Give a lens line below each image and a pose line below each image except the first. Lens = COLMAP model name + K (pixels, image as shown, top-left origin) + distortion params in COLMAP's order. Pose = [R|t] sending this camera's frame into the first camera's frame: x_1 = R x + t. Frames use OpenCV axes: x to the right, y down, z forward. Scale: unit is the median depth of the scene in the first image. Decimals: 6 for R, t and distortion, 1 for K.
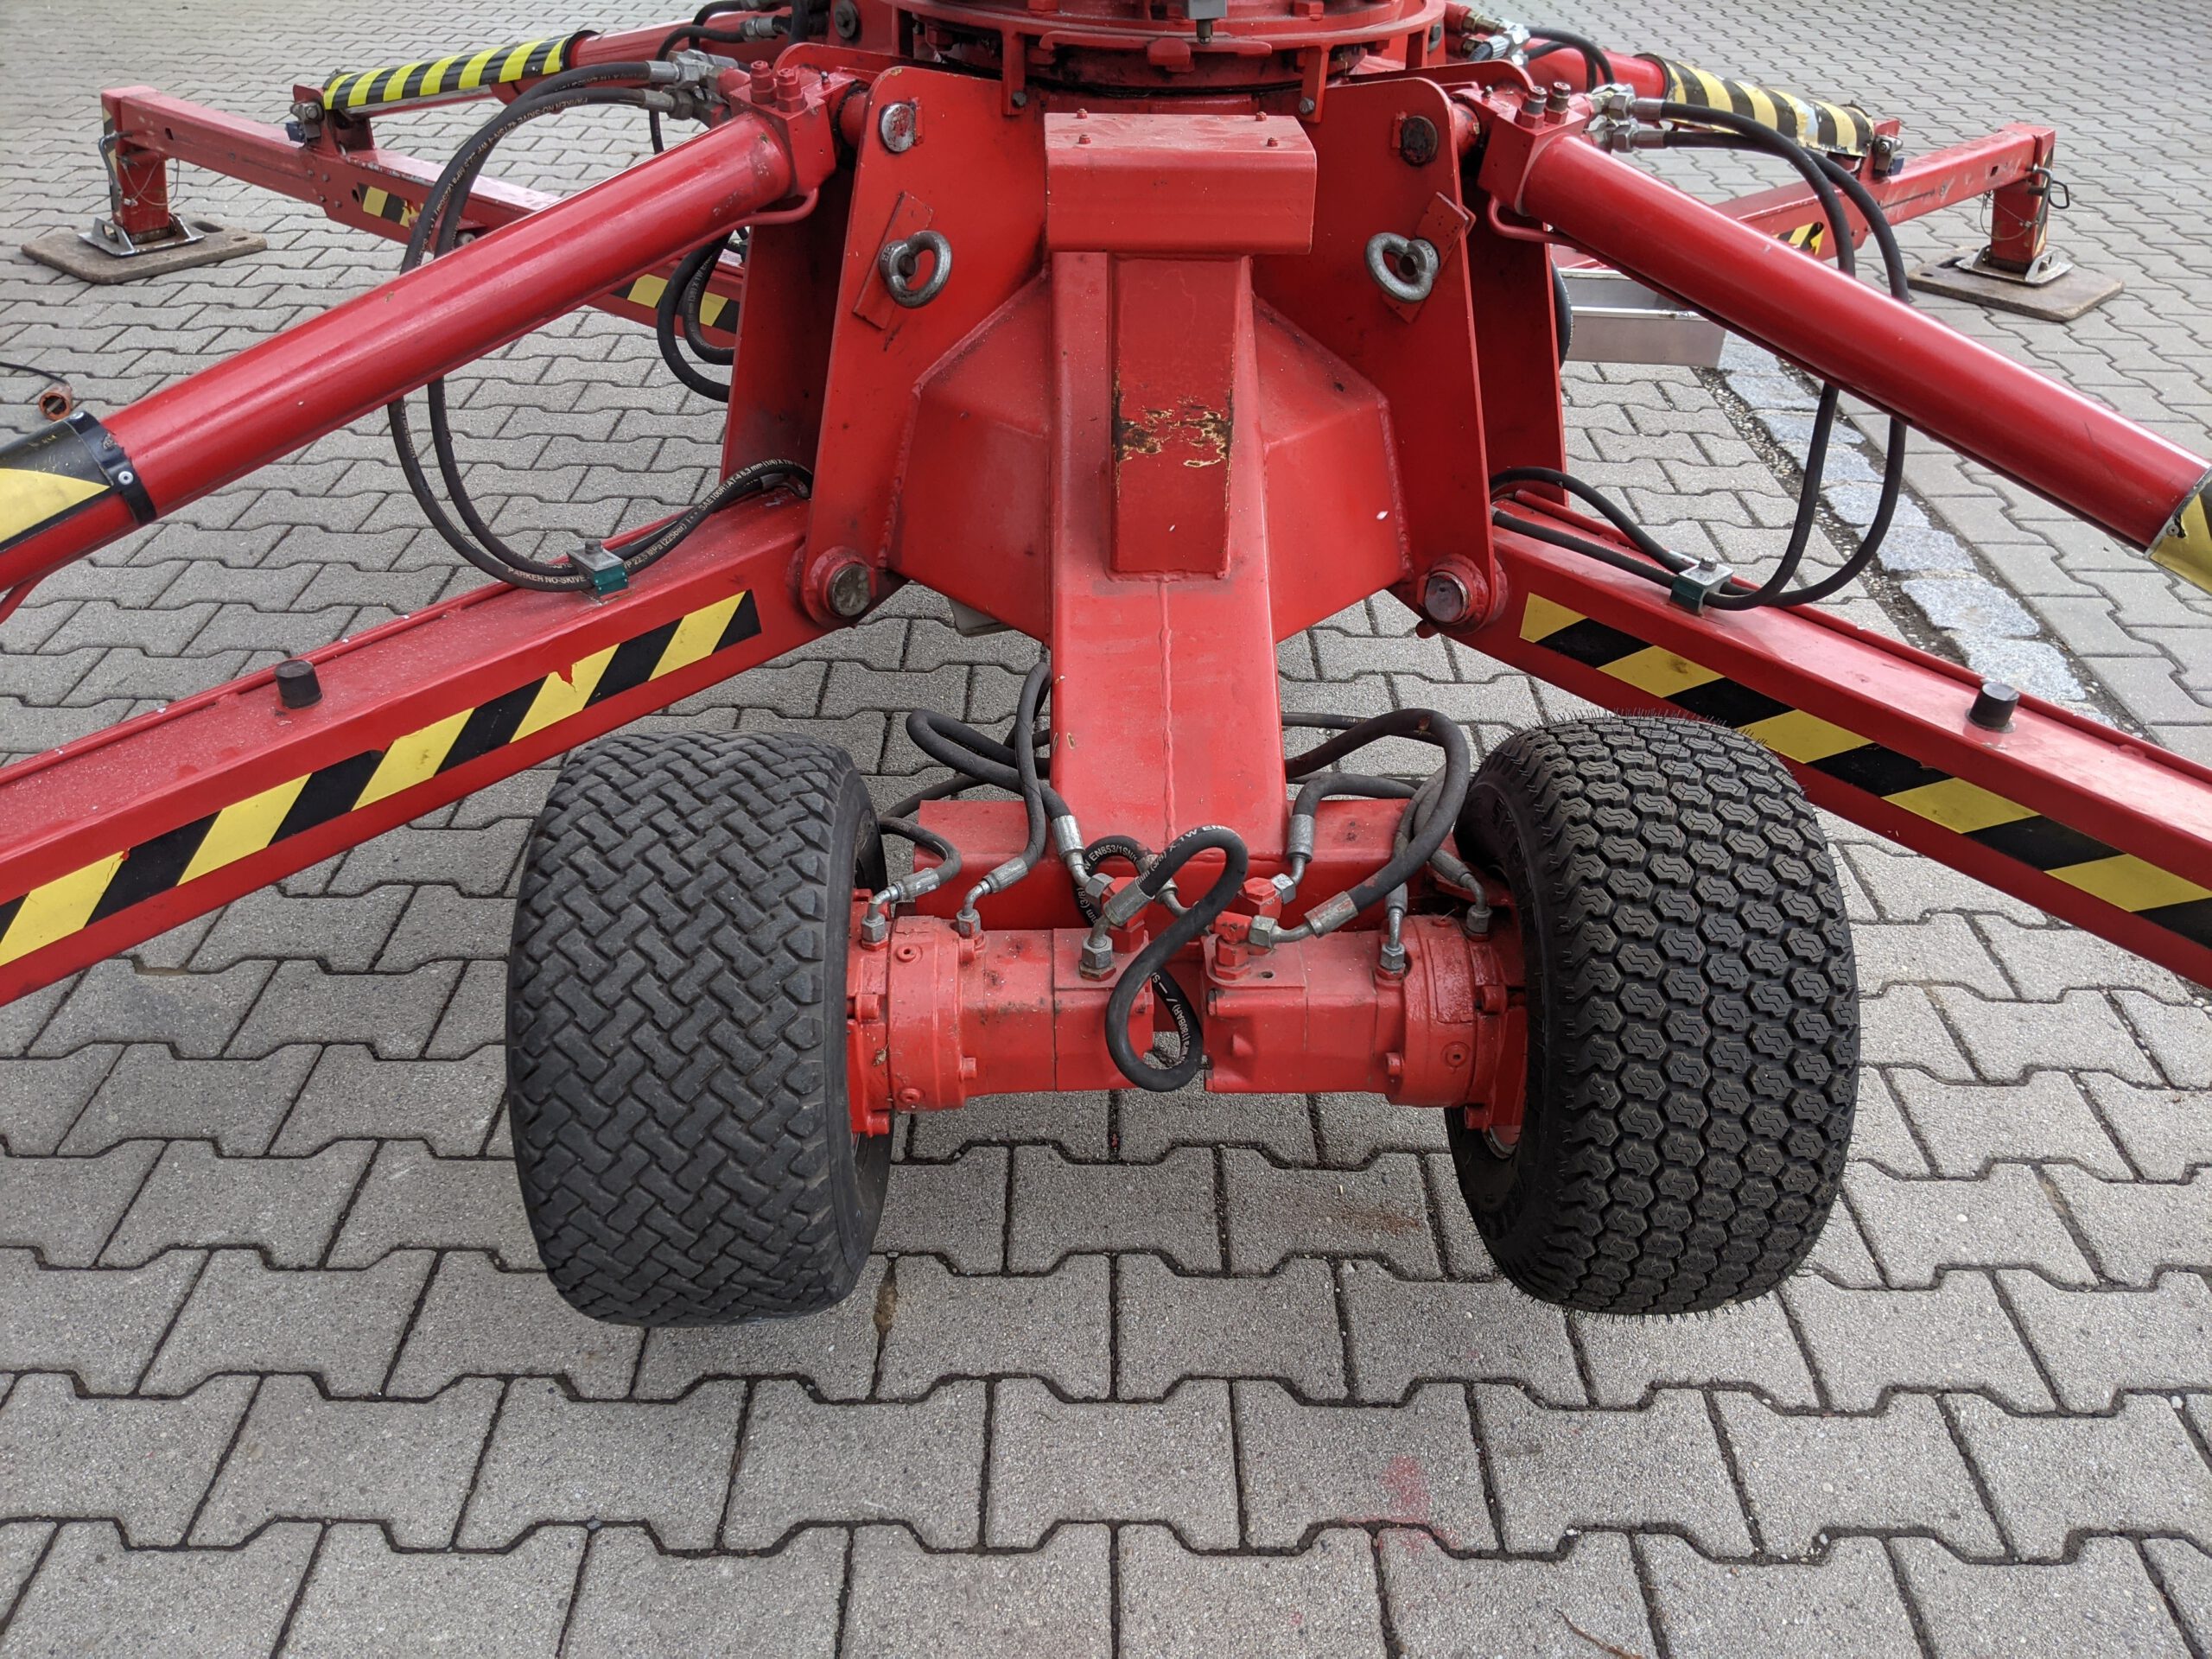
lens RADIAL K [[1745.8, 0, 1111.9], [0, 1745.8, 800.4], [0, 0, 1]] dist [-0.061436, -0.012924]
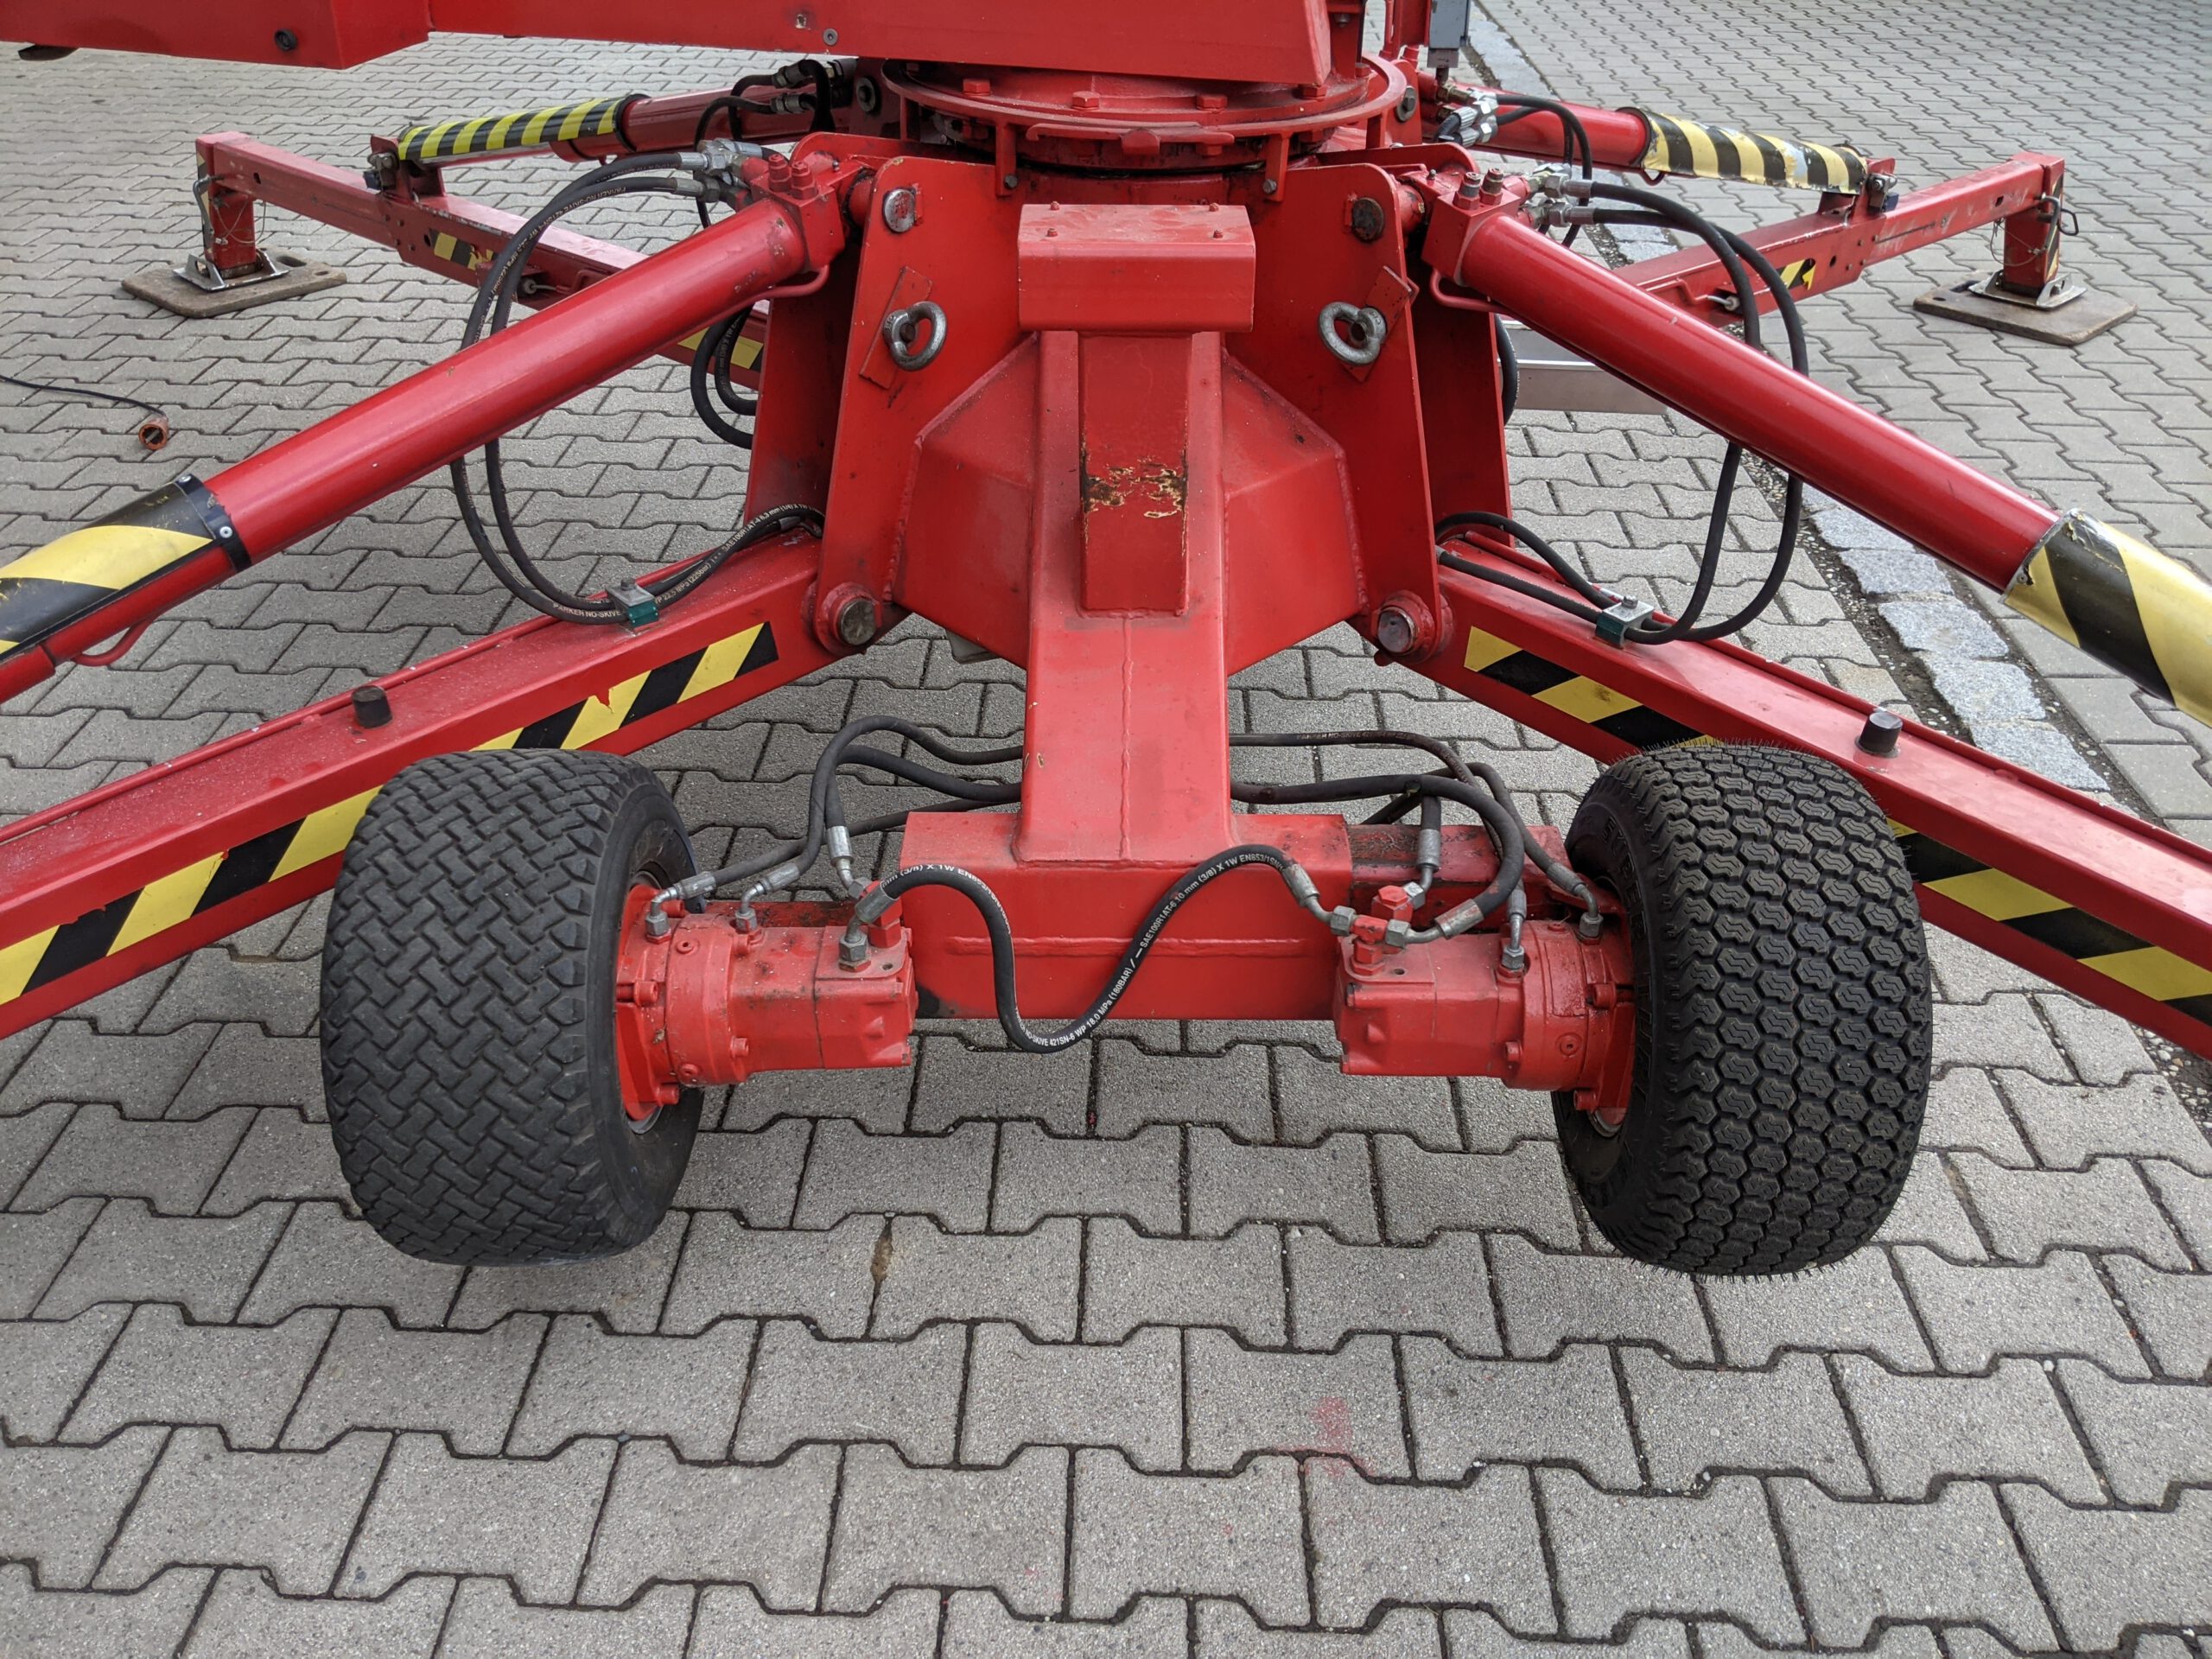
lens RADIAL K [[1734.6, 0, 1106.0], [0, 1734.6, 829.5], [0, 0, 1]] dist [-0.088699, 0.002623]
pose [[0.999281, 0.006683, -0.037317, 0.054265], [-0.006076, 0.999848, 0.016347, -0.007877], [0.037421, -0.016108, 0.999170, -0.110335]]
